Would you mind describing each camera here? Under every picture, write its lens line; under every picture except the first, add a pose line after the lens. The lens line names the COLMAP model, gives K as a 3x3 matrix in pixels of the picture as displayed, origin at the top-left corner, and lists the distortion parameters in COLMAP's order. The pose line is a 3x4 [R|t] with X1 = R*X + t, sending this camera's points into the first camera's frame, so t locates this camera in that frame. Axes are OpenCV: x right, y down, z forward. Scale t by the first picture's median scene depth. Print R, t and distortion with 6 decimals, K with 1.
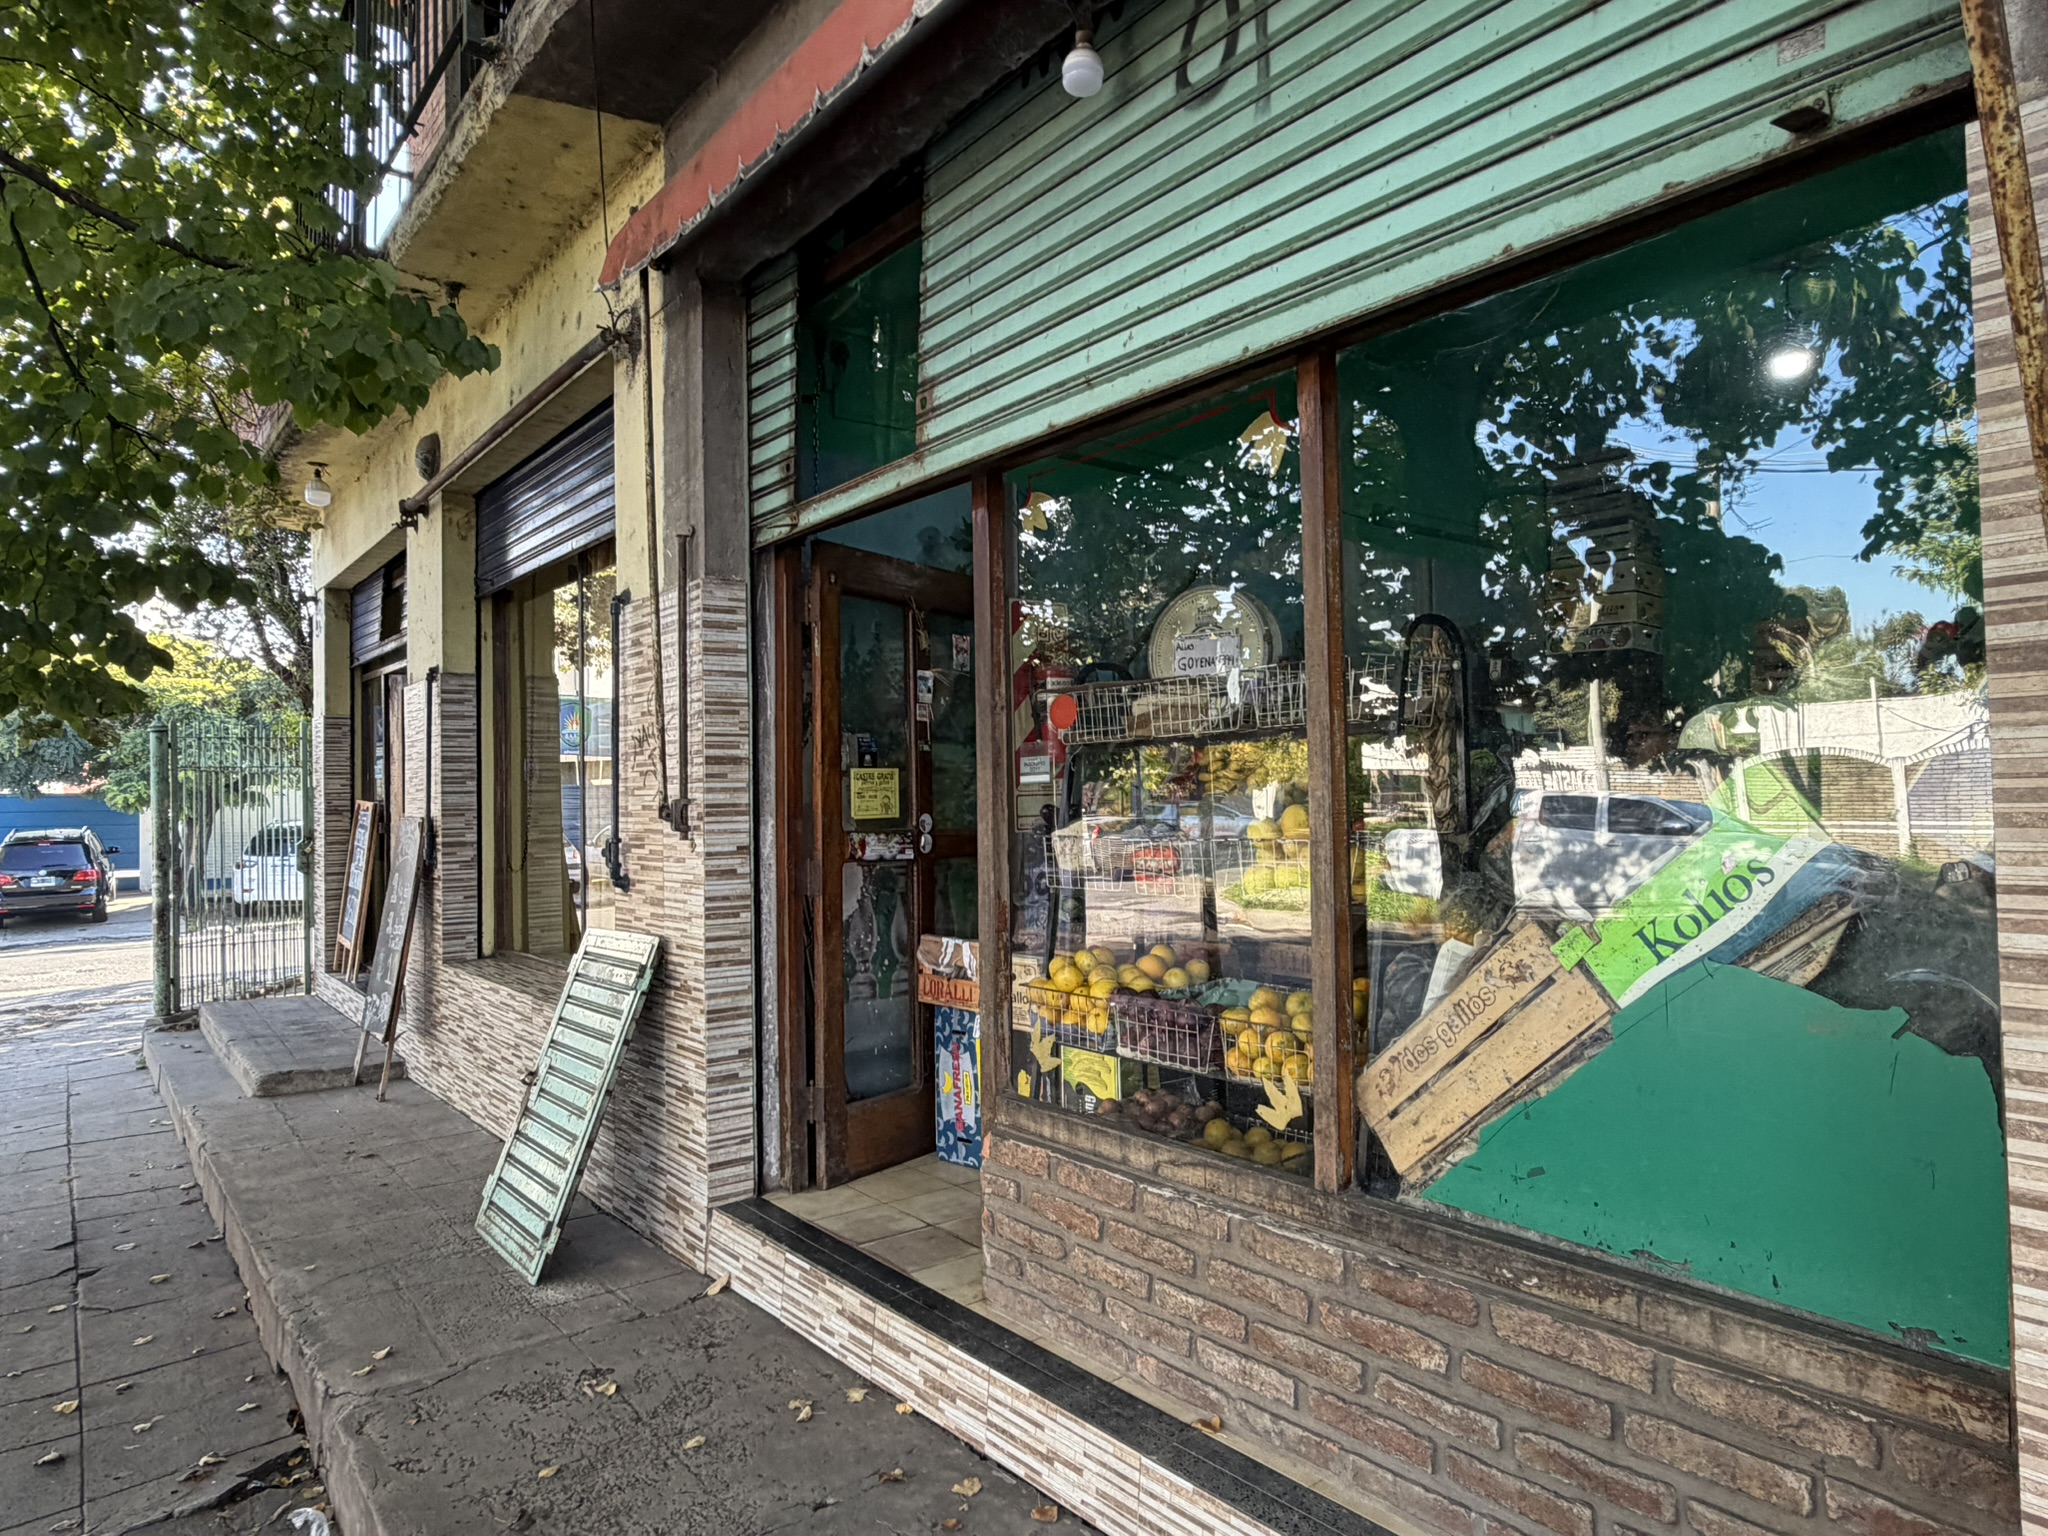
lens RADIAL K [[1232.8, 0, 1024.0], [0, 1232.8, 768.0], [0, 0, 1]] dist [-0.002310, 0.001442]
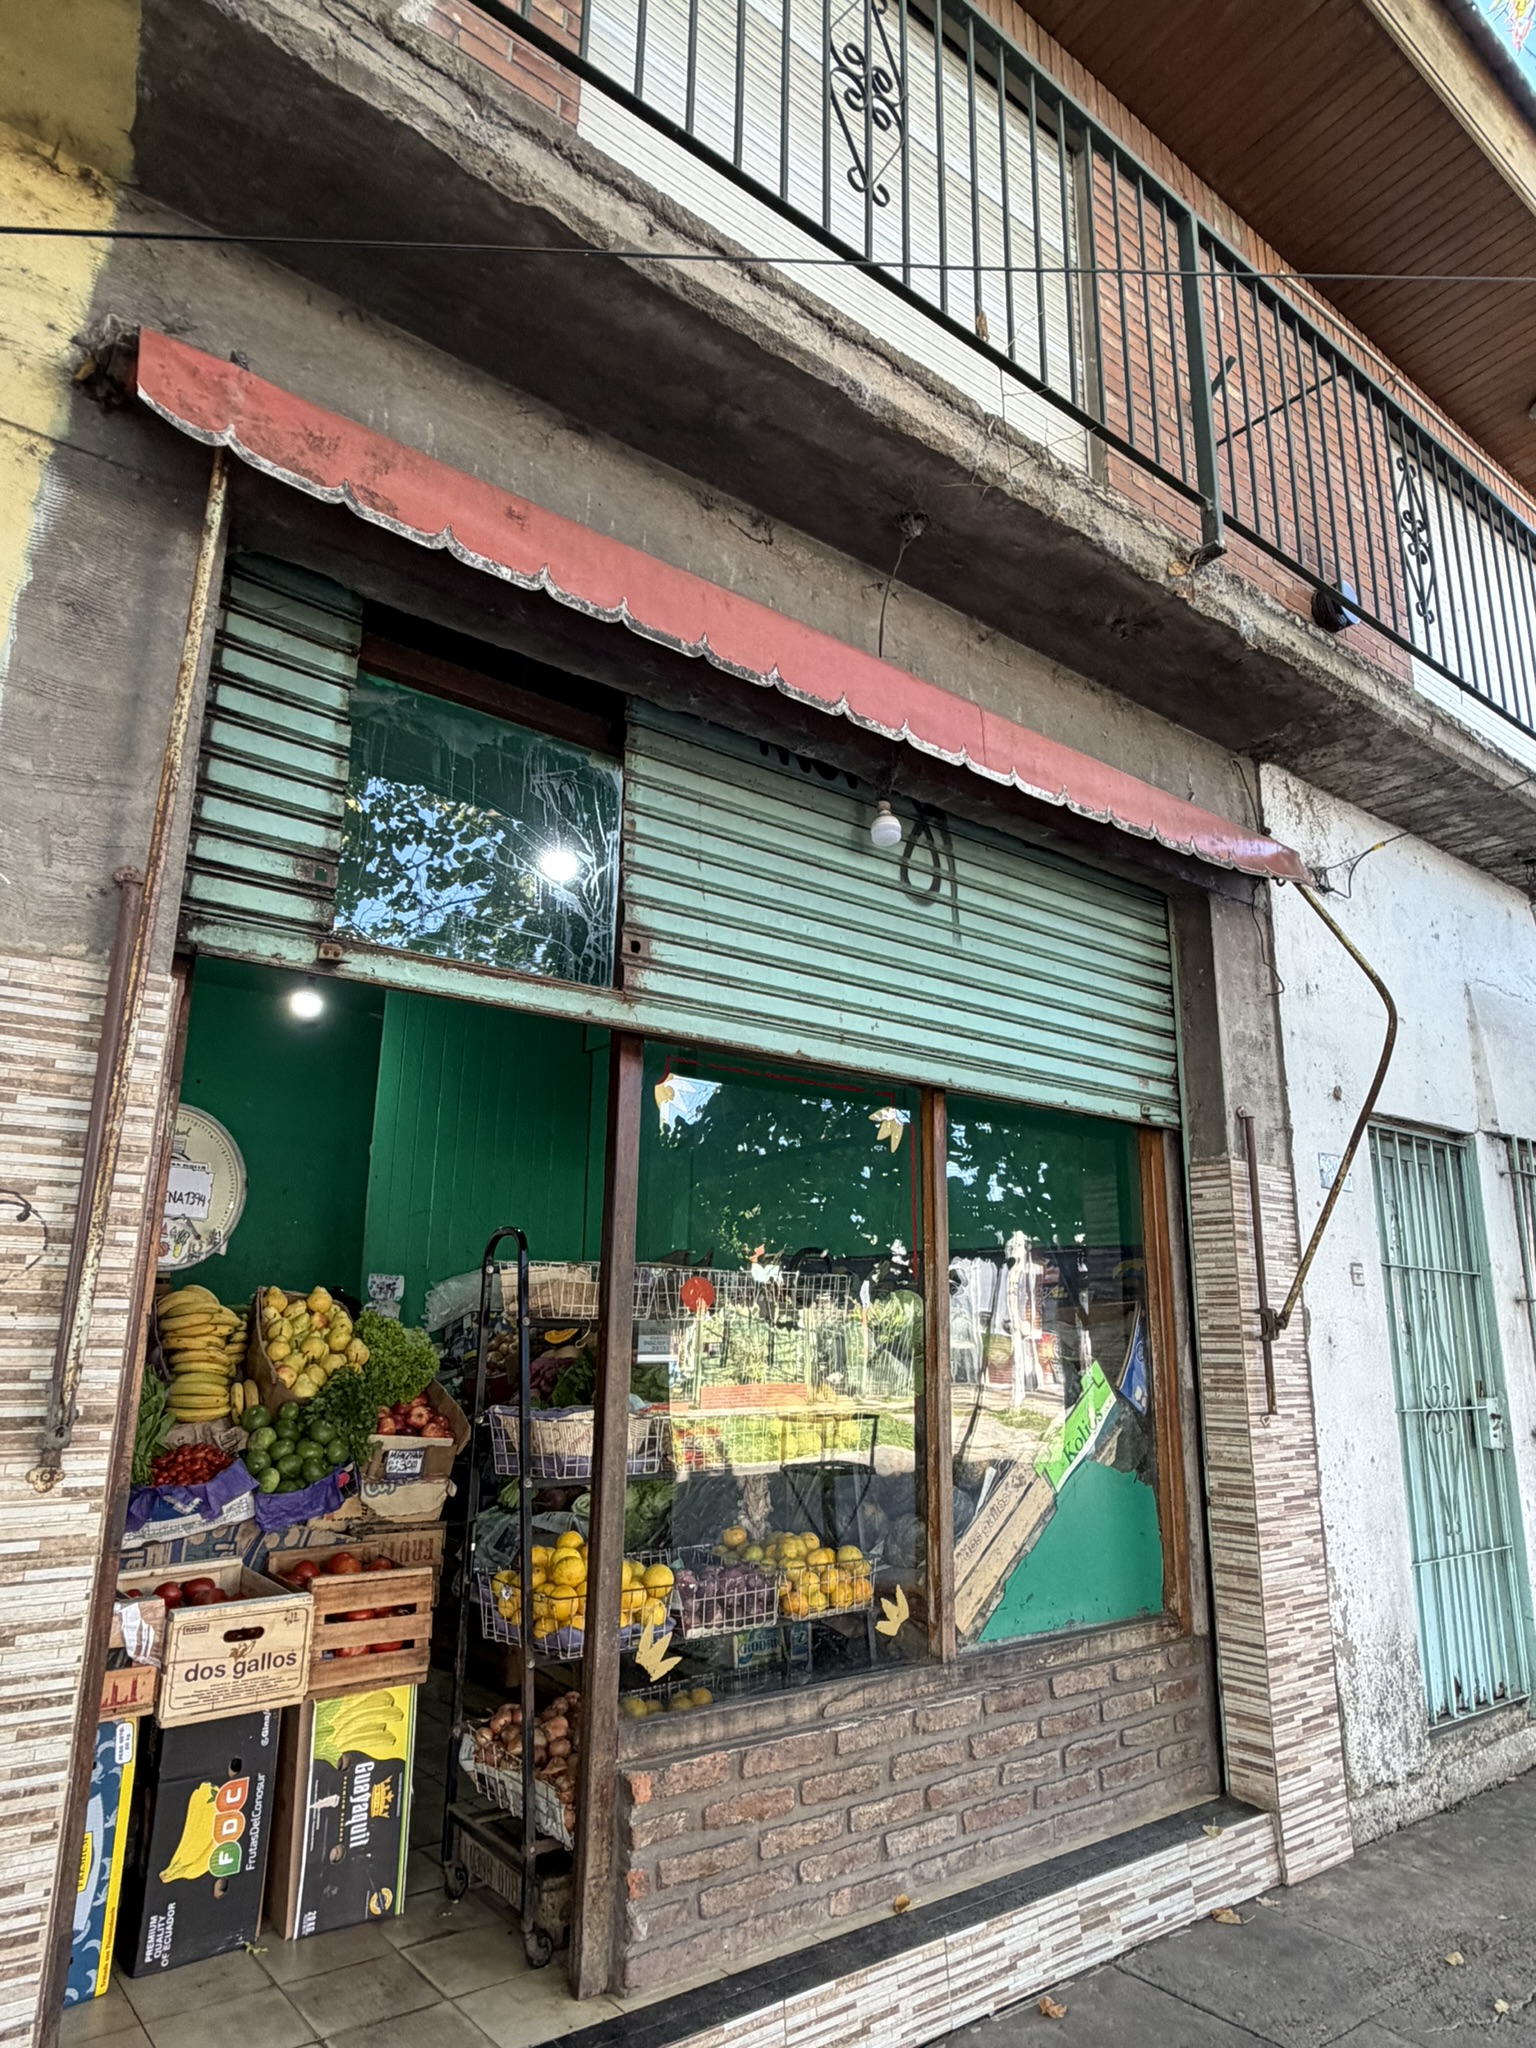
lens RADIAL K [[1253.4, 0, 760.8], [0, 1253.4, 1037.6], [0, 0, 1]] dist [-0.001507, 0.000545]
pose [[0.013850, 0.249276, 0.968334, -1.182631], [-0.039738, 0.967799, -0.248570, 0.007158], [-0.999114, -0.035037, 0.023310, 1.048063]]
